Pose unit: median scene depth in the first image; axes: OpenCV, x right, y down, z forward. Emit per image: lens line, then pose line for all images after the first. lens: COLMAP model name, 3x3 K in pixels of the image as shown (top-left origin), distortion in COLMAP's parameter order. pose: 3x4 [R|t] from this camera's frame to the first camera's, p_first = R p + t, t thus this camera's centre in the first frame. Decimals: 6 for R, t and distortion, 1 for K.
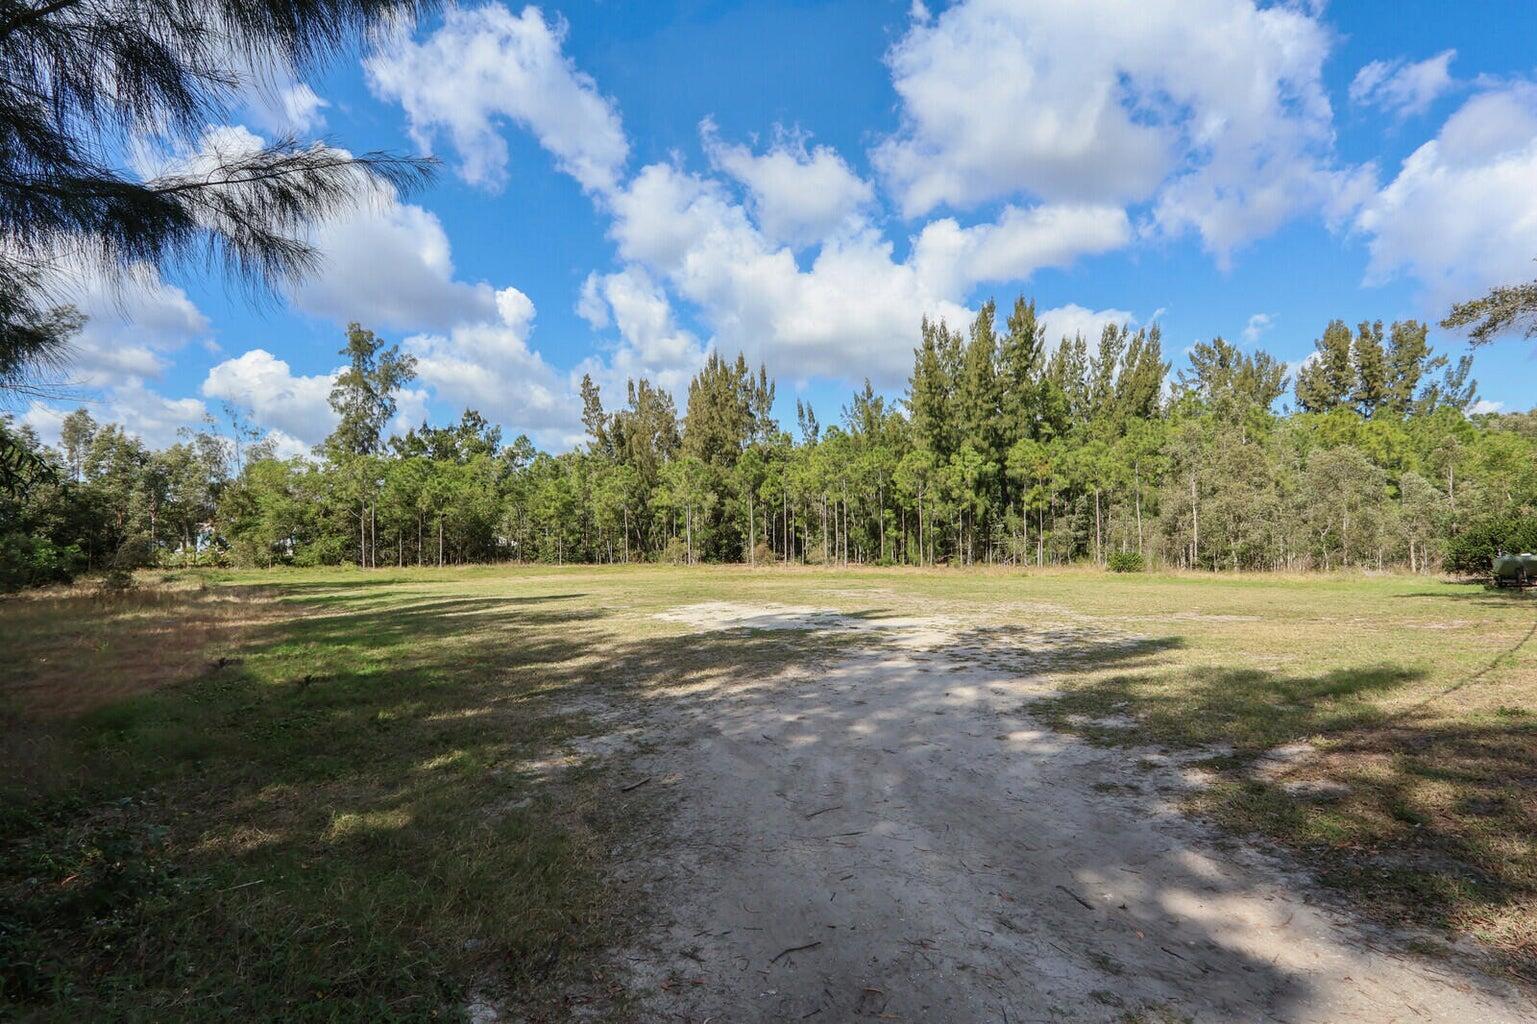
lens RADIAL K [[698.9, 0, 774.9], [0, 698.9, 515.8], [0, 0, 1]] dist [-0.001990, -0.000254]
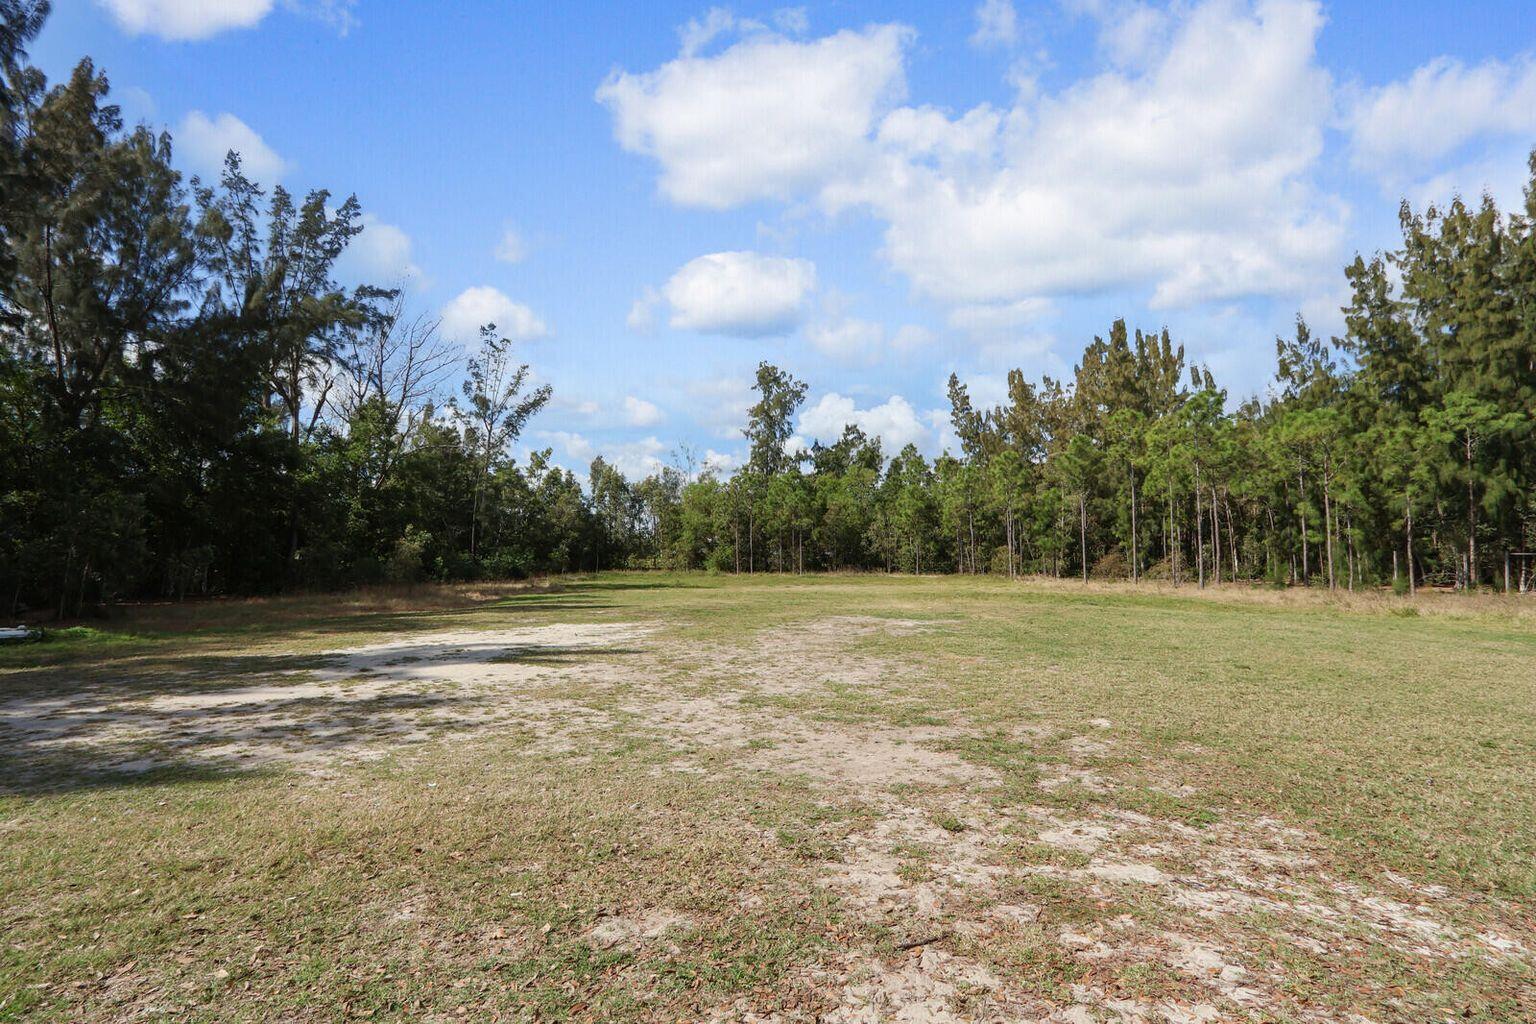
lens RADIAL K [[715.1, 0, 778.0], [0, 715.1, 511.8], [0, 0, 1]] dist [-0.003265, -0.000608]
pose [[0.754242, -0.034486, -0.655691, 0.198527], [0.020628, 0.999371, -0.028834, 0.008486], [0.656273, 0.008222, 0.754479, 0.131619]]
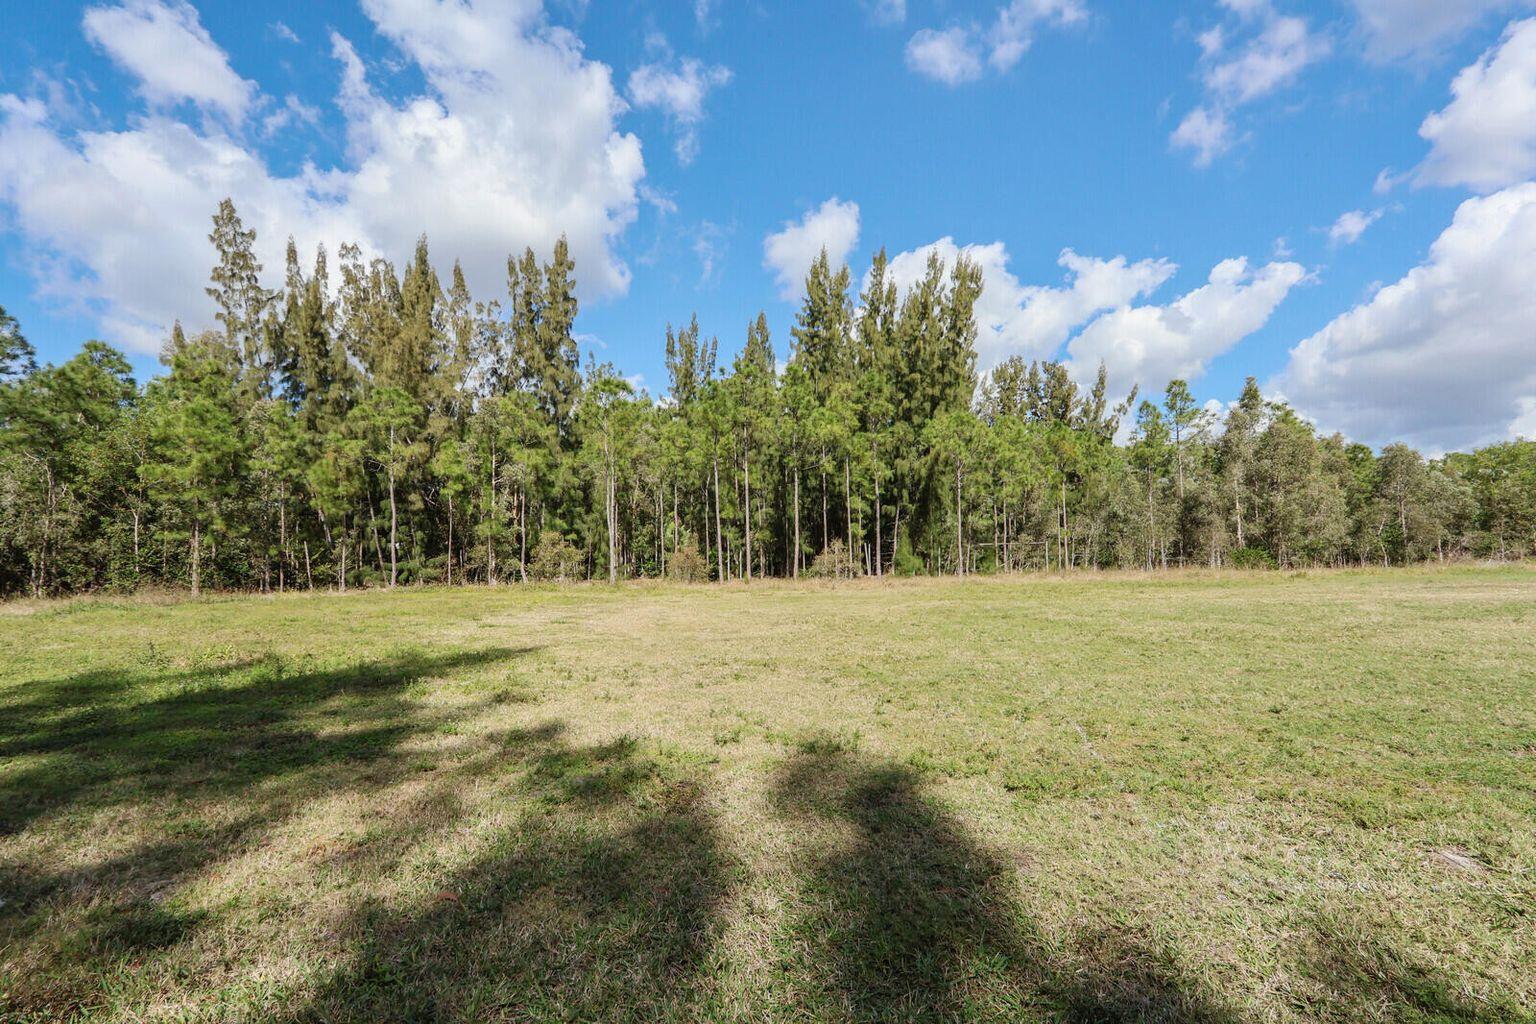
lens RADIAL K [[722.2, 0, 768.0], [0, 722.2, 512.0], [0, 0, 1]] dist [-0.010343, -0.000370]
pose [[0.779579, 0.032736, 0.625447, -0.312263], [-0.013953, 0.999293, -0.034913, 0.028615], [-0.626148, 0.018491, 0.779485, 0.426138]]
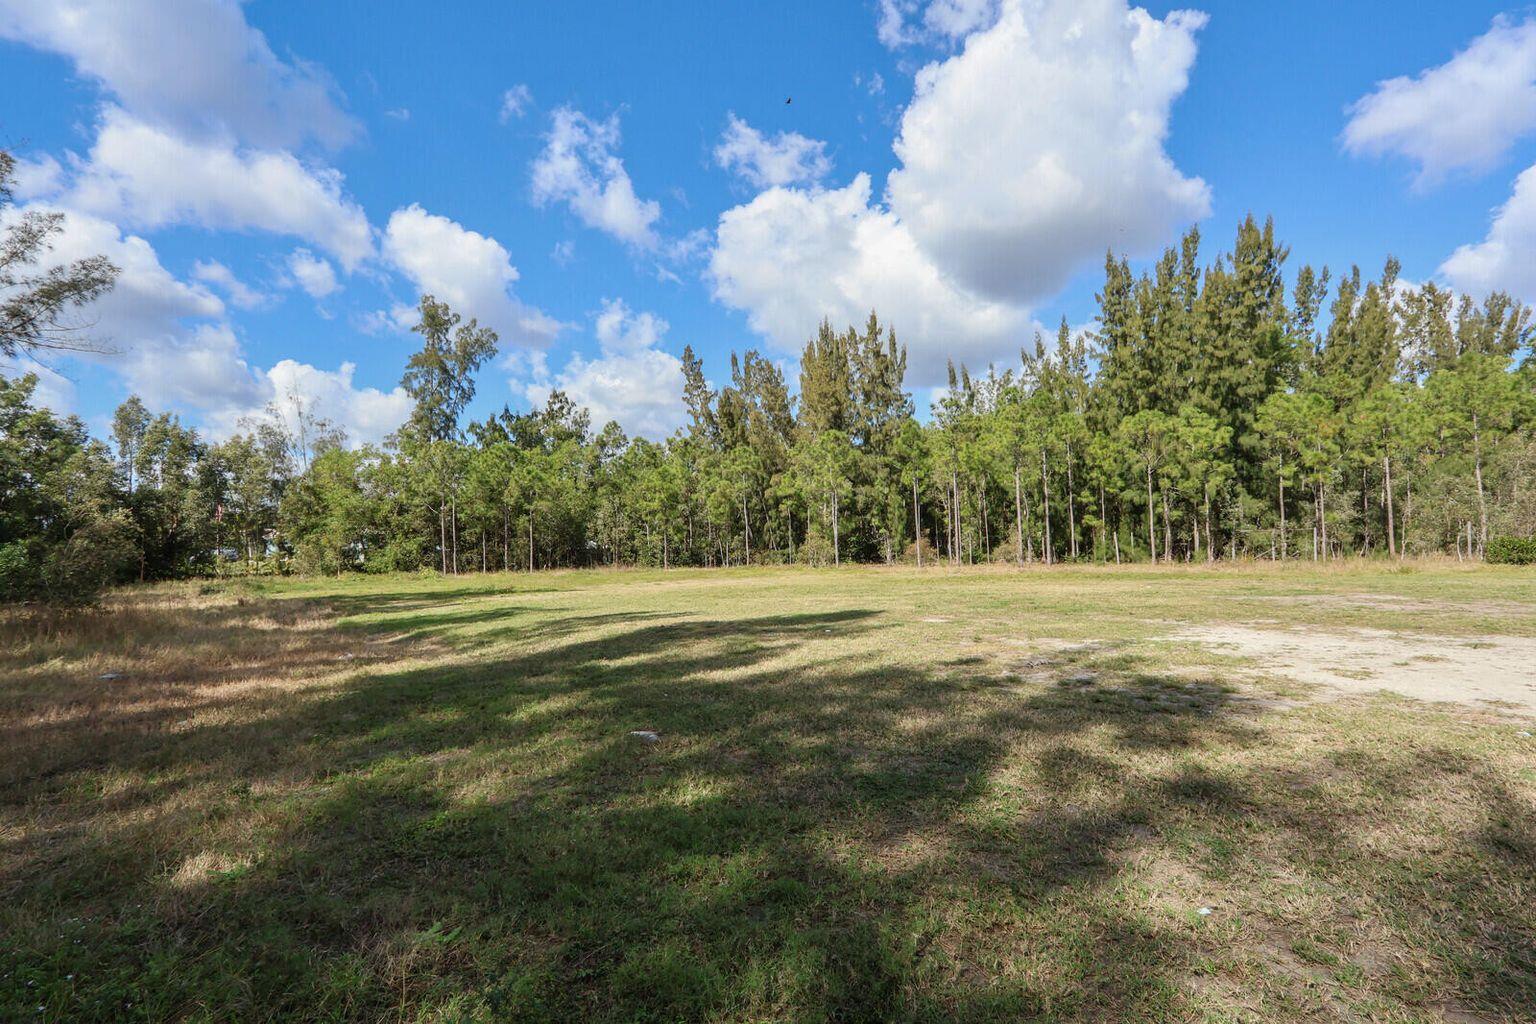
lens RADIAL K [[715.1, 0, 778.0], [0, 715.1, 511.8], [0, 0, 1]] dist [-0.003265, -0.000608]
pose [[0.996560, -0.019363, -0.080579, -0.102714], [0.018616, 0.999777, -0.010011, 0.013369], [0.080754, 0.008477, 0.996698, 0.151907]]
